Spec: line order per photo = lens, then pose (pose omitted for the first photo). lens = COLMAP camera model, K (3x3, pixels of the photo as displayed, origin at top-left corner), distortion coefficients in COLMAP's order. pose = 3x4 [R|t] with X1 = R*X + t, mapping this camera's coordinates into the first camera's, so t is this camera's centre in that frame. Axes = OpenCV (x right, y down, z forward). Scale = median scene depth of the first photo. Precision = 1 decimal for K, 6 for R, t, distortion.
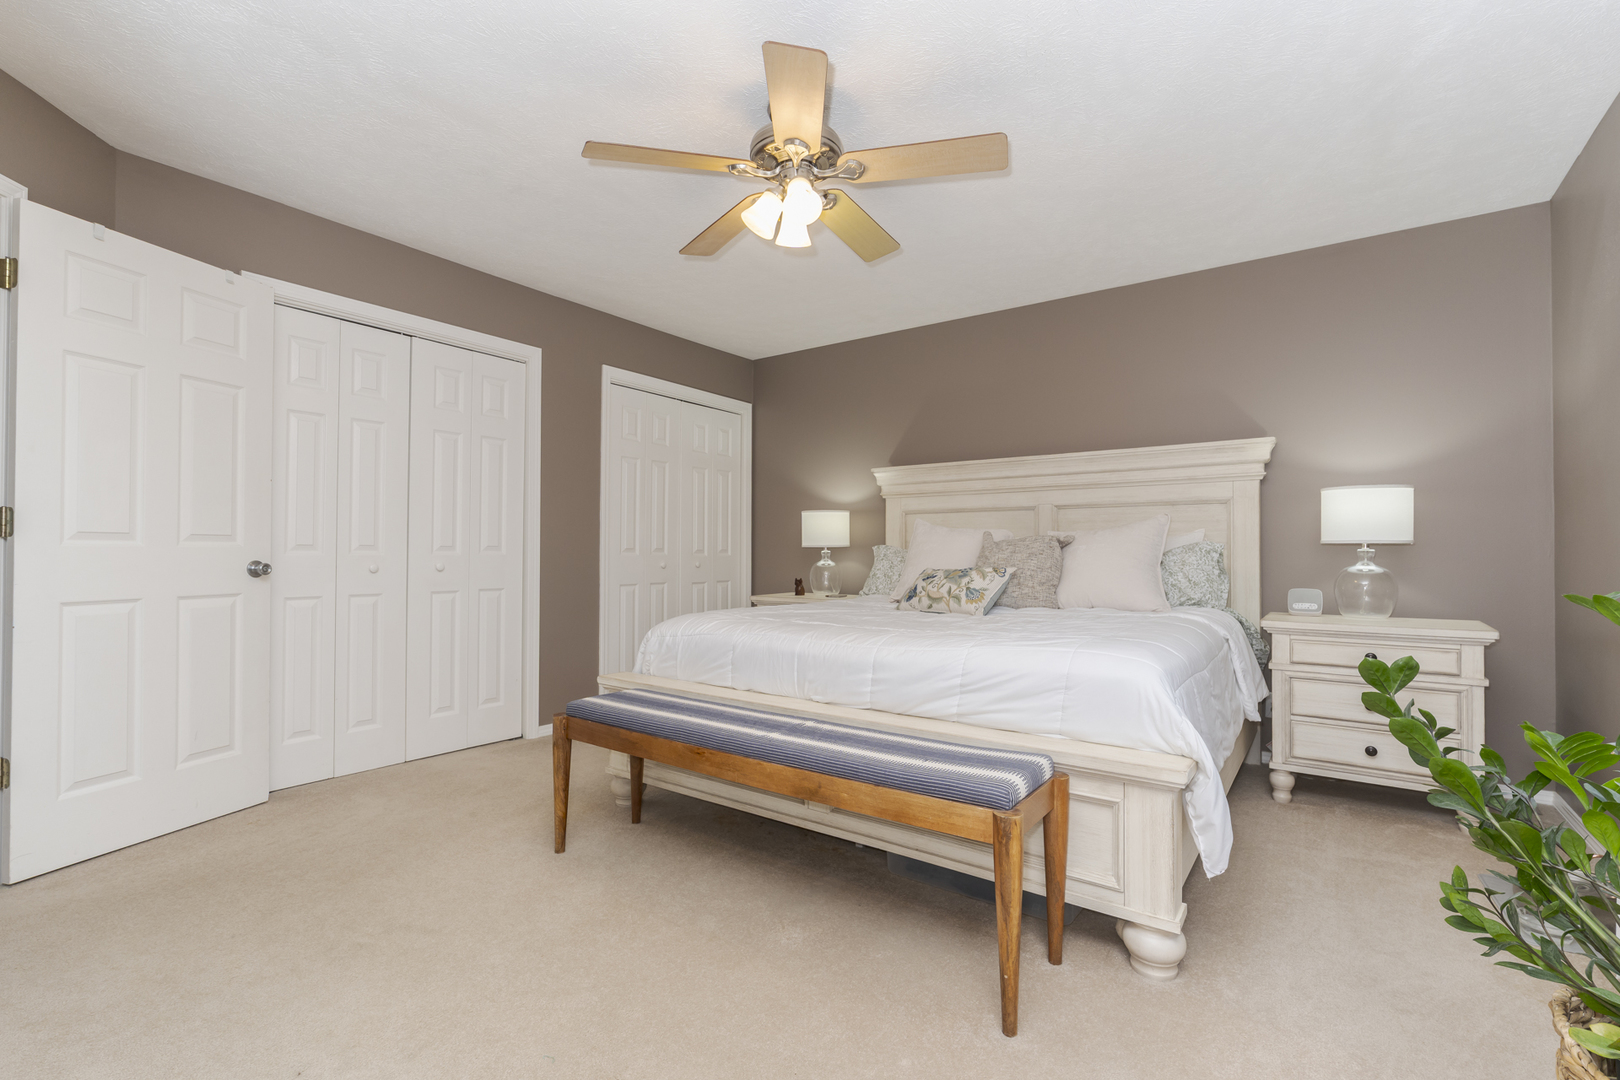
lens RADIAL K [[739.8, 0, 813.7], [0, 739.8, 536.8], [0, 0, 1]] dist [-0.007056, 0.000546]
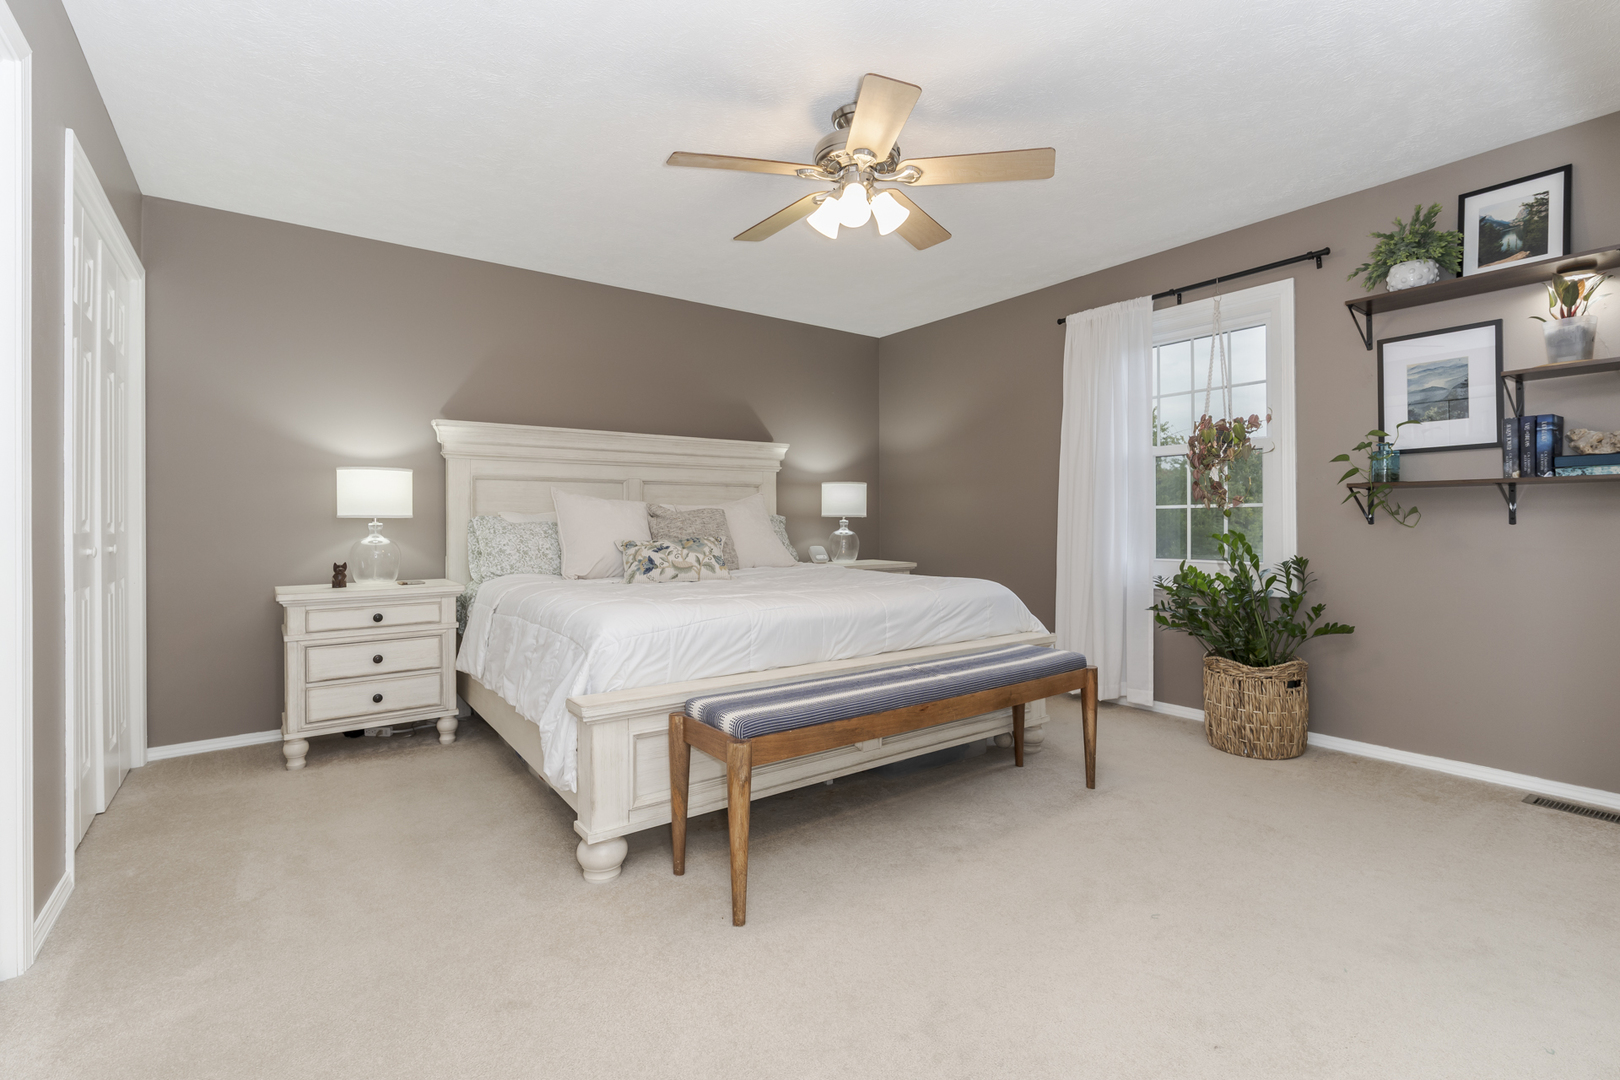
lens RADIAL K [[739.8, 0, 801.8], [0, 739.8, 526.3], [0, 0, 1]] dist [-0.007056, 0.000546]
pose [[0.284235, -0.006575, 0.958732, -0.730567], [-0.013122, 0.999856, 0.010747, 0.011292], [-0.958665, -0.015636, 0.284108, 0.518603]]
